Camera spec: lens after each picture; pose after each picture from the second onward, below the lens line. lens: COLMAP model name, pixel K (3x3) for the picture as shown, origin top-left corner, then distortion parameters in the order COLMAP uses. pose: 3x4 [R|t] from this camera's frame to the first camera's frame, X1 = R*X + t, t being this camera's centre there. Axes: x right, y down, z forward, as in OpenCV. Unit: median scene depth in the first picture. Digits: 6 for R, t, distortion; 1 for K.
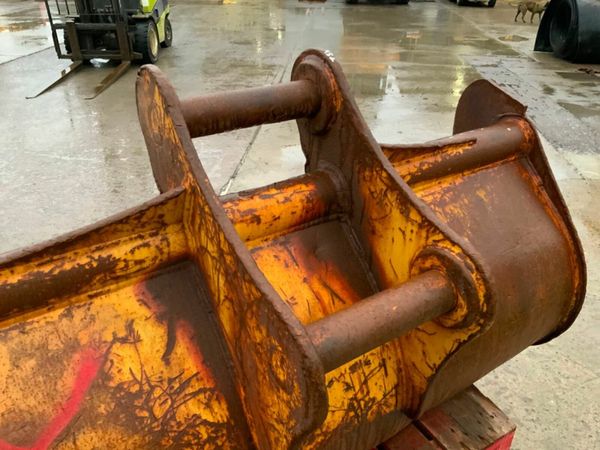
lens RADIAL K [[510.6, 0, 300.0], [0, 510.6, 225.0], [0, 0, 1]] dist [0.006495, 0.001407]
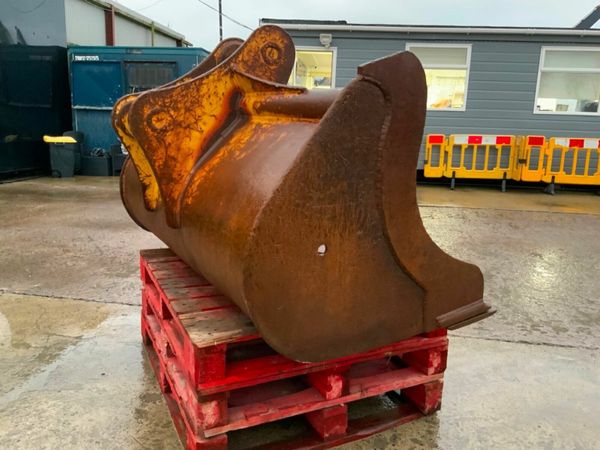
lens RADIAL K [[498.6, 0, 300.0], [0, 498.6, 225.0], [0, 0, 1]] dist [0.015046, -0.001511]
pose [[-0.084688, 0.186172, -0.978861, 2.146927], [-0.494002, 0.845308, 0.203511, -0.192913], [0.865326, 0.500794, 0.020382, 1.622111]]
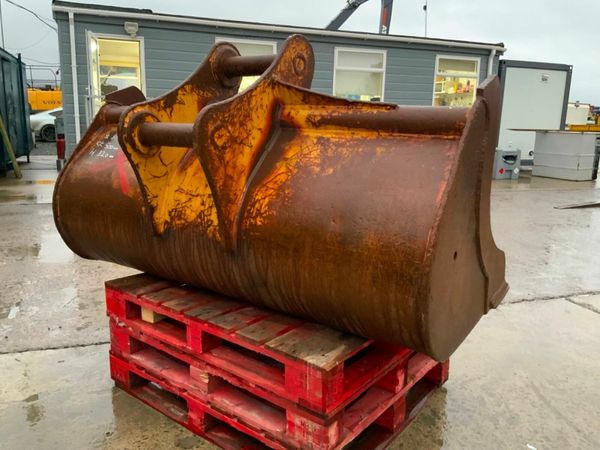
lens RADIAL K [[498.6, 0, 300.0], [0, 498.6, 225.0], [0, 0, 1]] dist [0.015046, -0.001511]
pose [[0.356350, 0.189979, -0.914835, 1.994745], [-0.450307, 0.892818, 0.010001, 0.239981], [0.818681, 0.408393, 0.403704, 0.678586]]
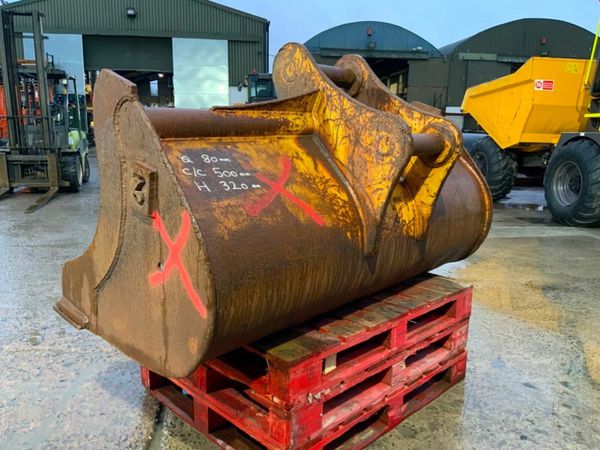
lens RADIAL K [[498.6, 0, 300.0], [0, 498.6, 225.0], [0, 0, 1]] dist [0.015046, -0.001511]
pose [[0.975045, -0.044149, 0.217573, -0.707920], [0.103245, 0.957776, -0.268338, 0.922034], [-0.196539, 0.284105, 0.938433, -0.689851]]
